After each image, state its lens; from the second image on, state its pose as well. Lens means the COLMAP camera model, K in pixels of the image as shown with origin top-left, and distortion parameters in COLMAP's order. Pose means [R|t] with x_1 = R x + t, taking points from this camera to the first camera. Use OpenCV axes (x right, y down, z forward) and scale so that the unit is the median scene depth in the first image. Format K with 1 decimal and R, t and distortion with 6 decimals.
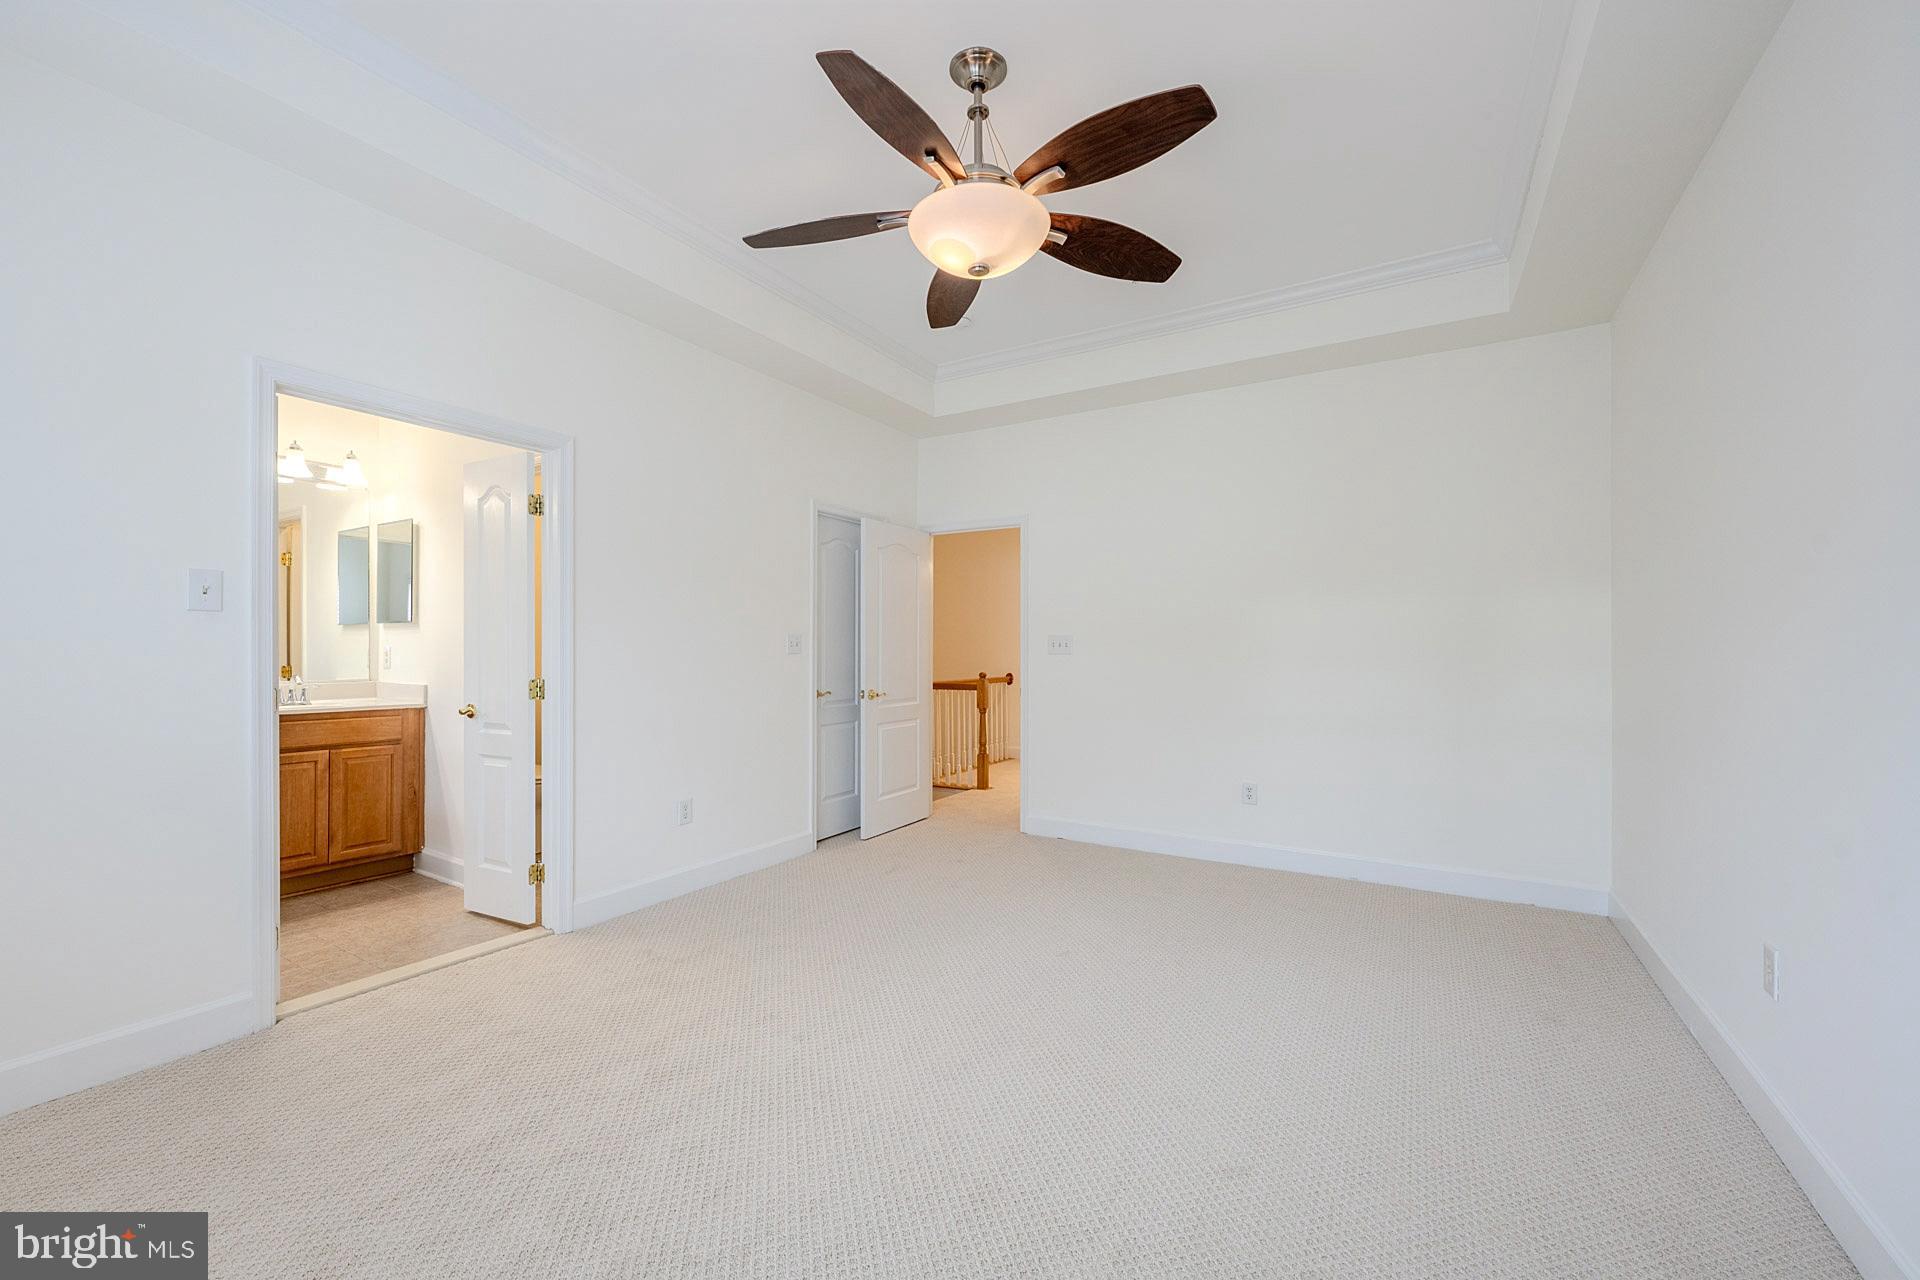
lens RADIAL K [[781.3, 0, 949.6], [0, 781.3, 650.2], [0, 0, 1]] dist [0.000981, 0.000572]
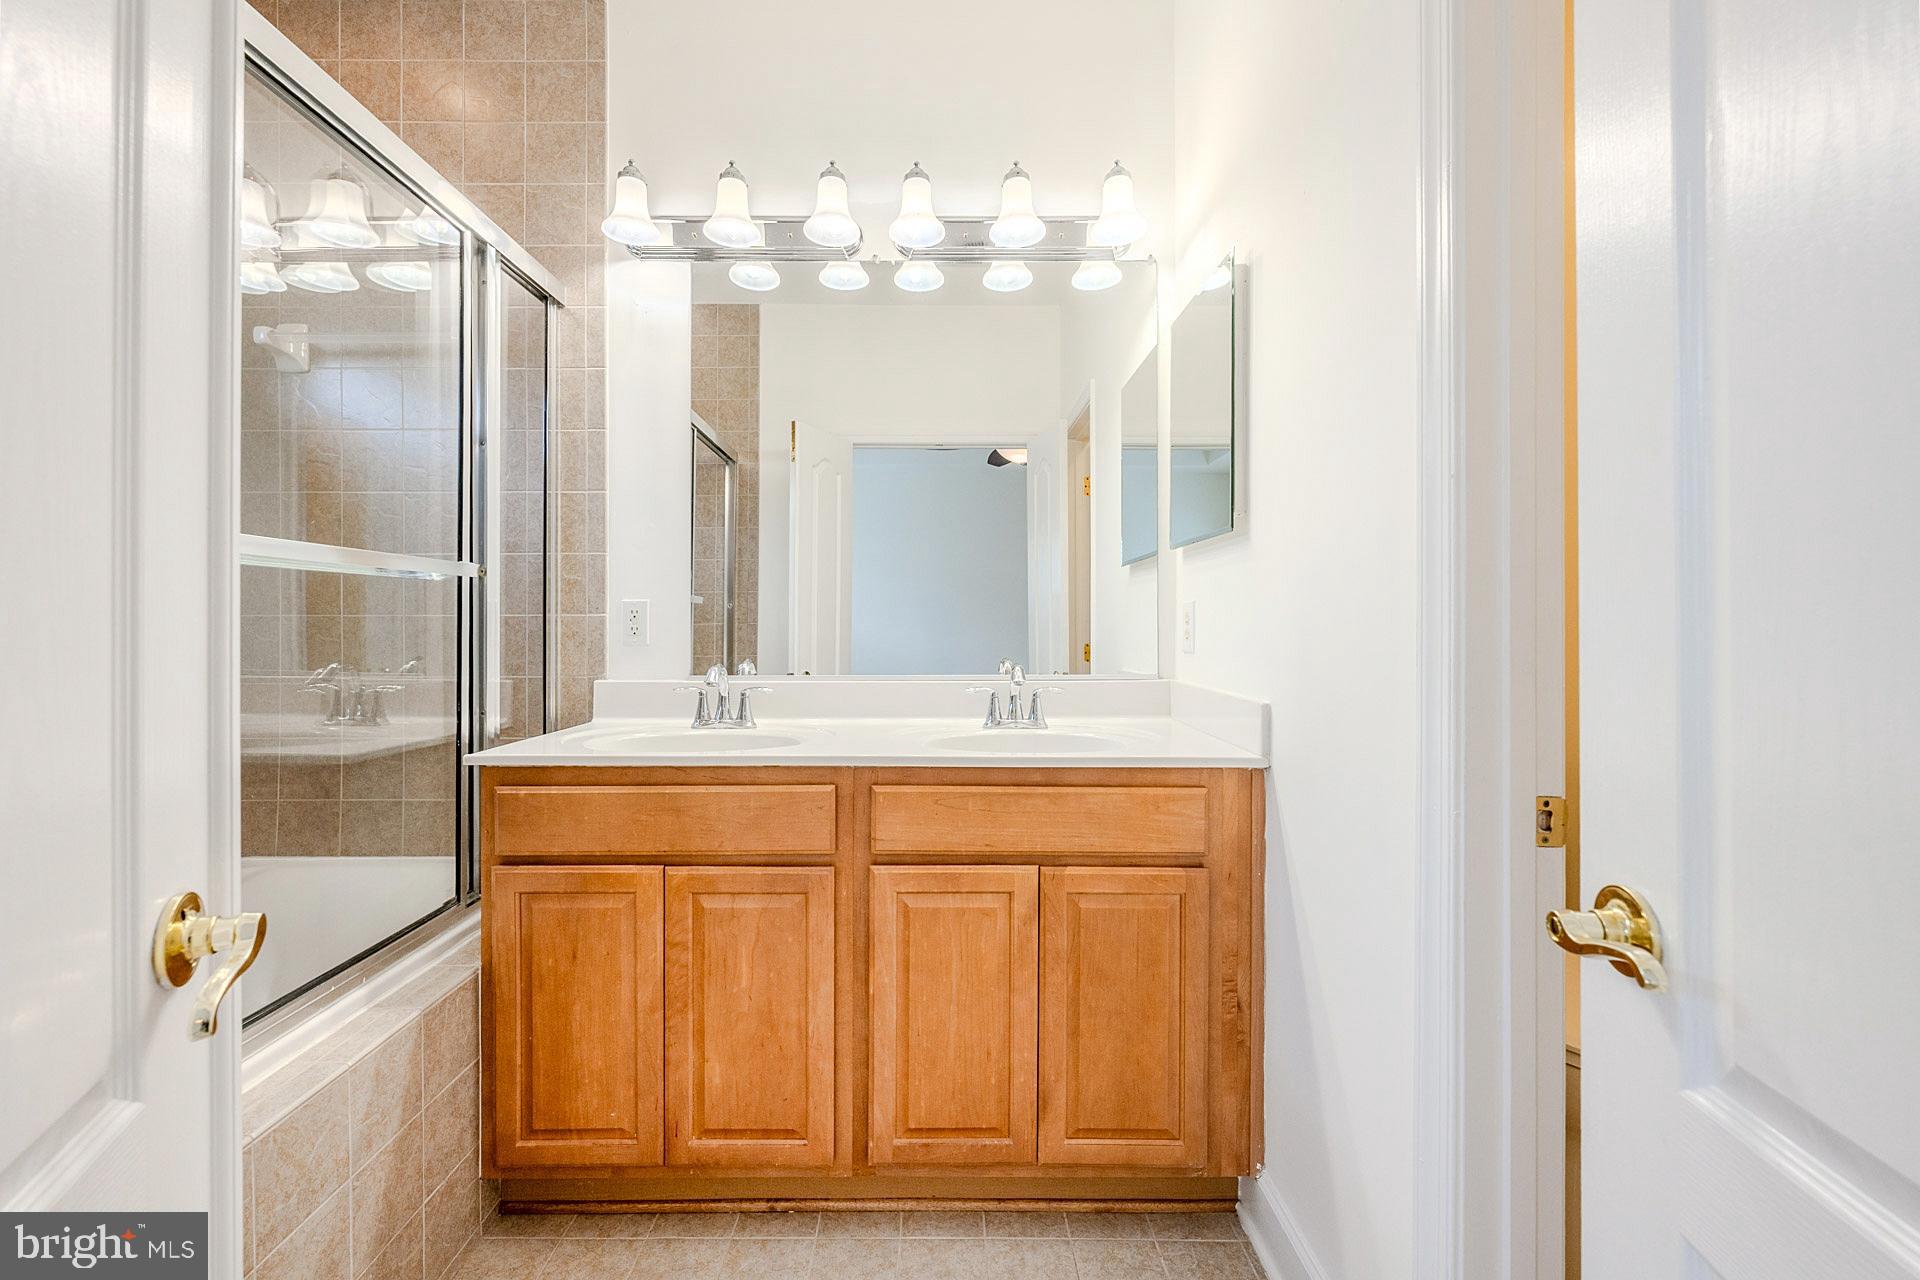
lens RADIAL K [[781.3, 0, 949.6], [0, 781.3, 650.2], [0, 0, 1]] dist [0.000981, 0.000572]
pose [[0.540498, 0.011708, -0.841264, -0.473396], [0.010100, 0.999741, 0.020403, 0.012997], [0.841285, -0.019525, 0.540239, 0.723148]]
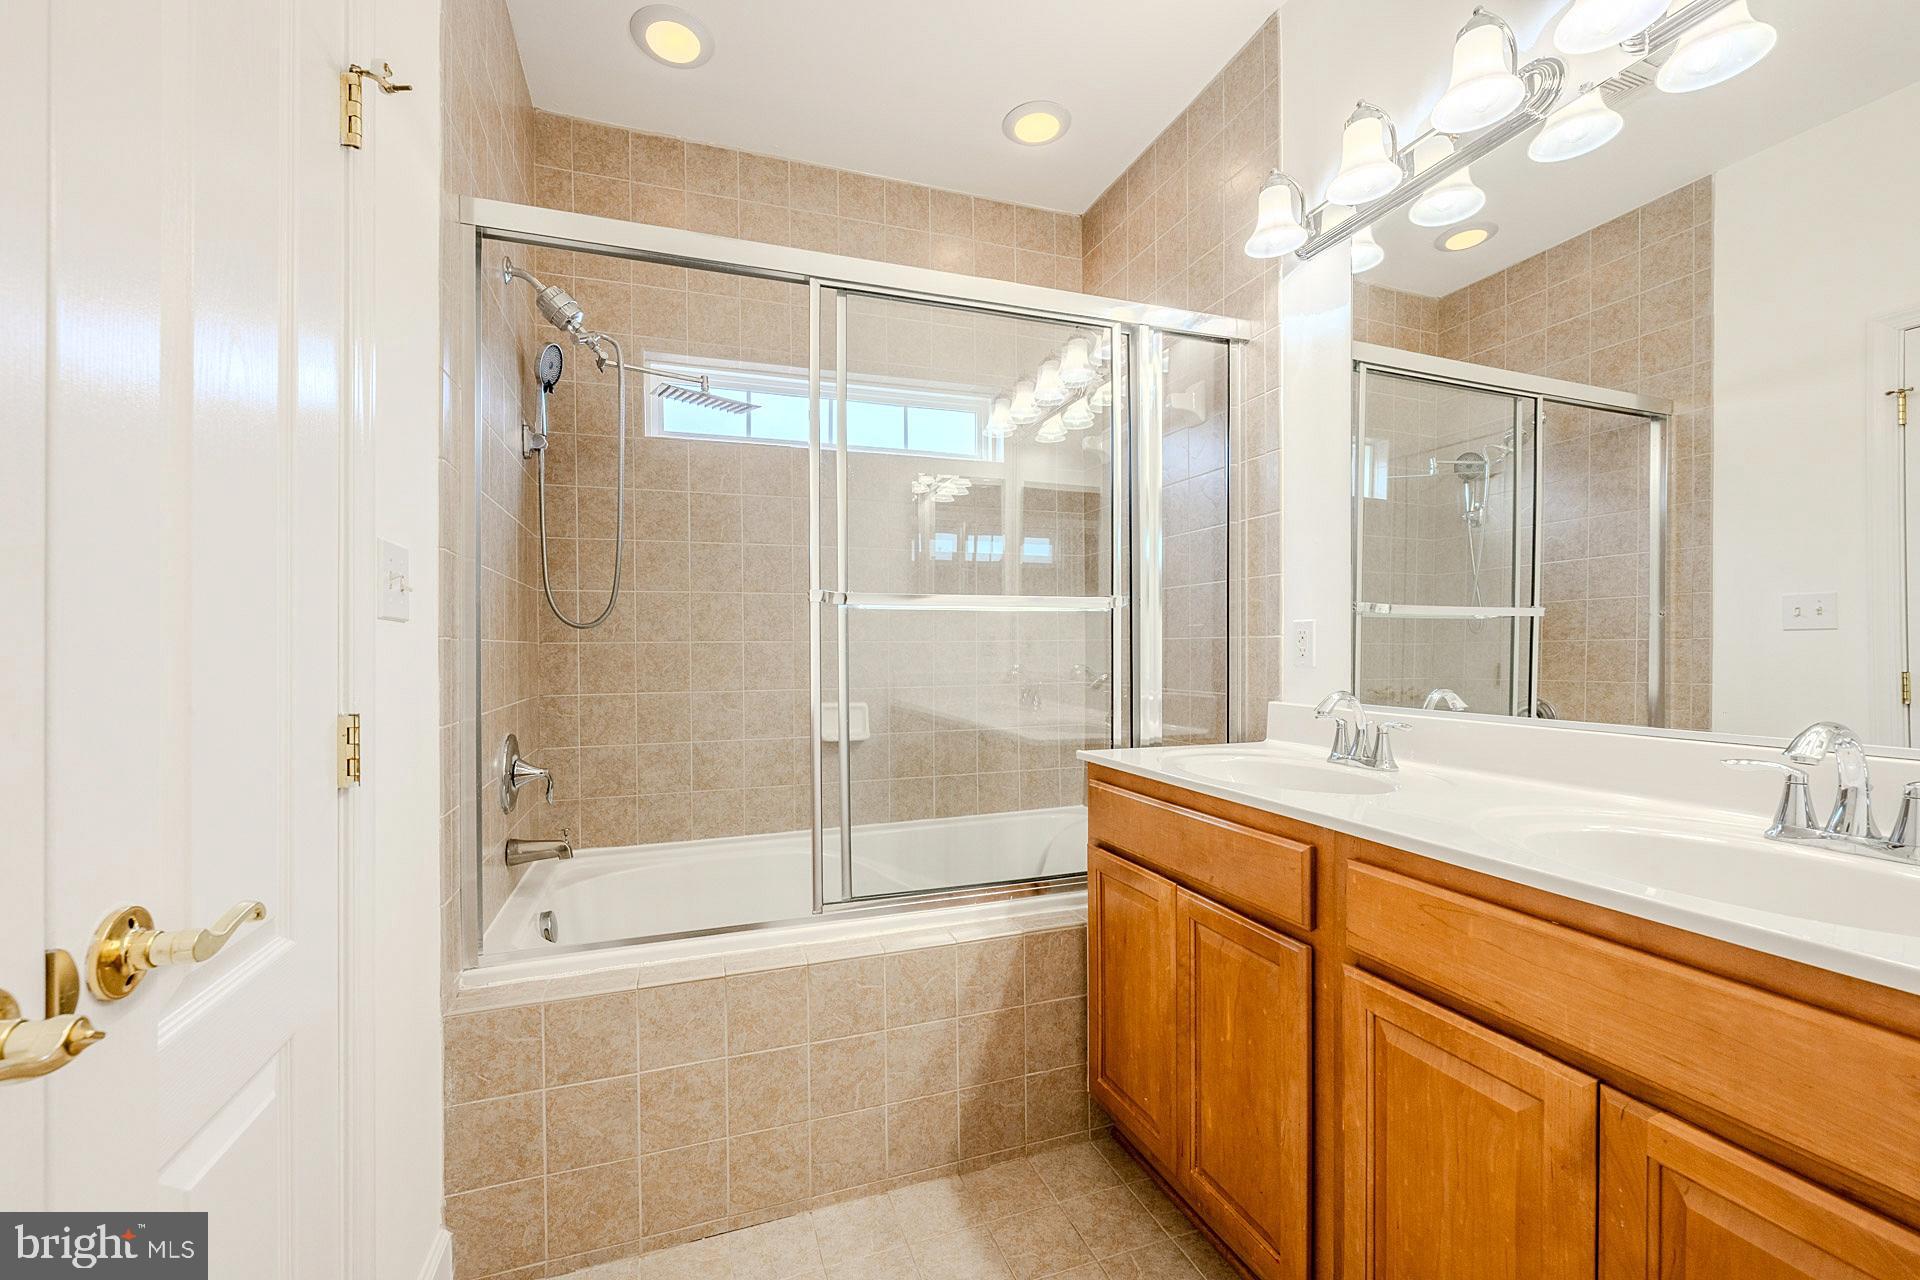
lens RADIAL K [[785.0, 0, 956.3], [0, 785.0, 670.0], [0, 0, 1]] dist [0.000027, -0.000309]
pose [[-0.622503, 0.013568, -0.782500, -0.494676], [-0.001302, 0.999830, 0.018372, 0.011062], [0.782617, 0.012455, -0.622379, 0.948747]]
